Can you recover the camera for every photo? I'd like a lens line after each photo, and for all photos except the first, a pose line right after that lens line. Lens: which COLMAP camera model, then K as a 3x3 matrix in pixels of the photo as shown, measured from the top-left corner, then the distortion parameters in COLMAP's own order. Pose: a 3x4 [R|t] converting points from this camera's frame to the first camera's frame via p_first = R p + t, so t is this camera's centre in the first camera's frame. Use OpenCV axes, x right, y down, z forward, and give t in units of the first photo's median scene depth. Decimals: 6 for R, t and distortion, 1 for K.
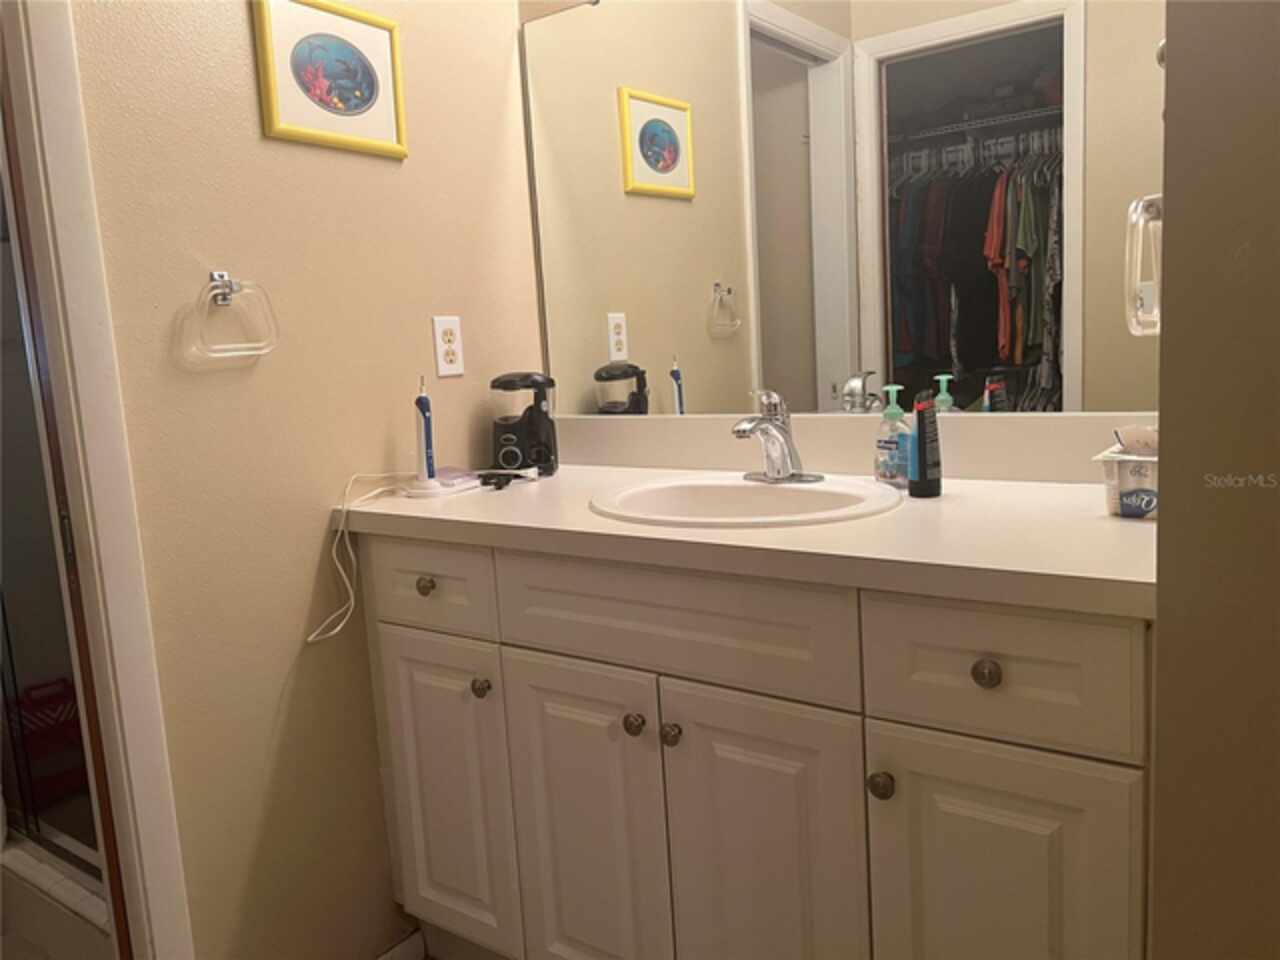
lens RADIAL K [[963.9, 0, 640.0], [0, 963.9, 480.8], [0, 0, 1]] dist [0.046639, -0.040610]
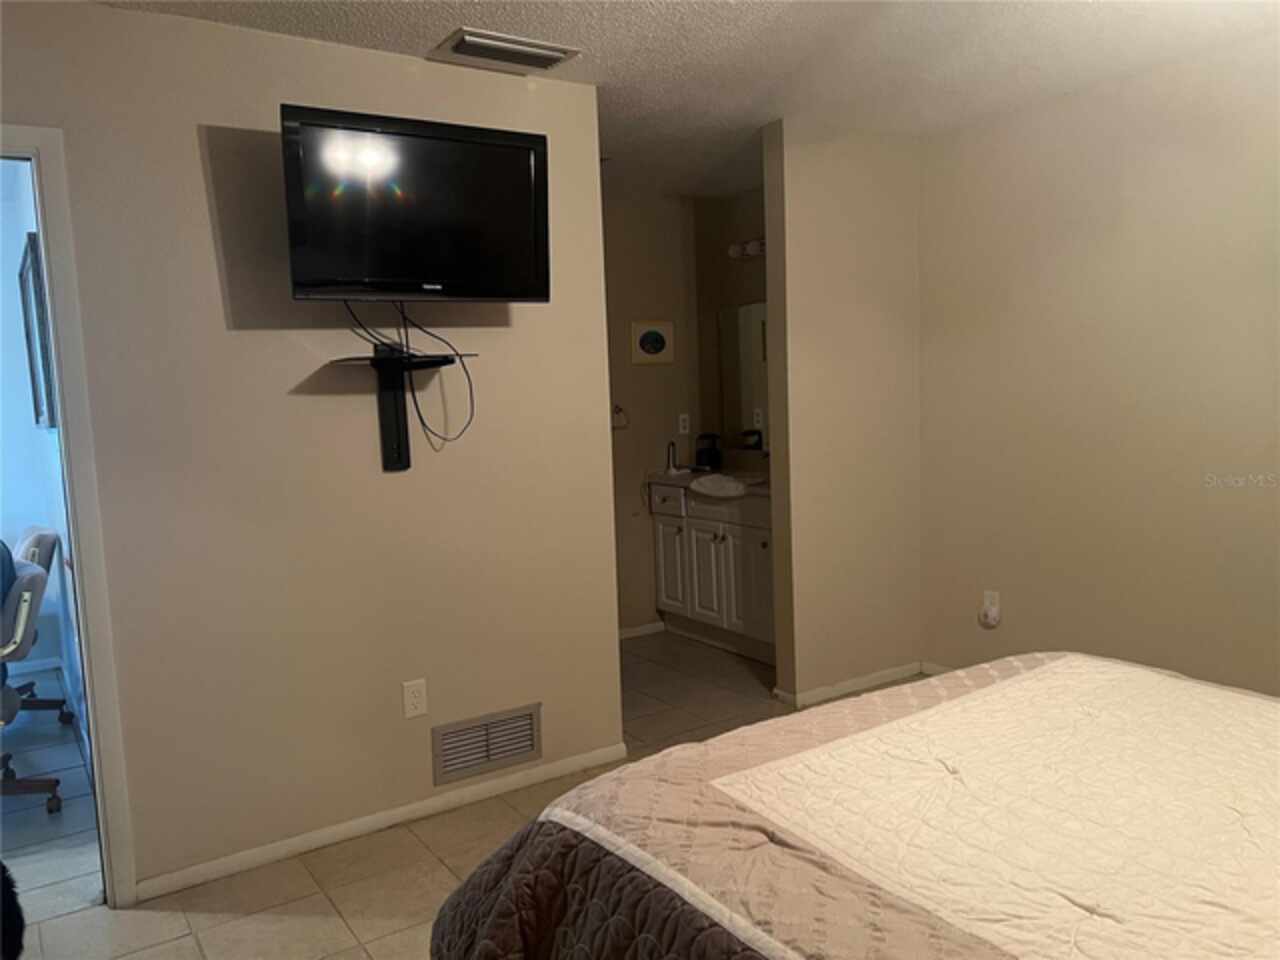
lens RADIAL K [[963.9, 0, 640.2], [0, 963.9, 479.6], [0, 0, 1]] dist [0.046639, -0.040610]
pose [[0.938680, 0.056009, -0.340210, 0.701281], [-0.062519, 0.998010, -0.008194, 0.064780], [0.339074, 0.028961, 0.940314, -1.847433]]
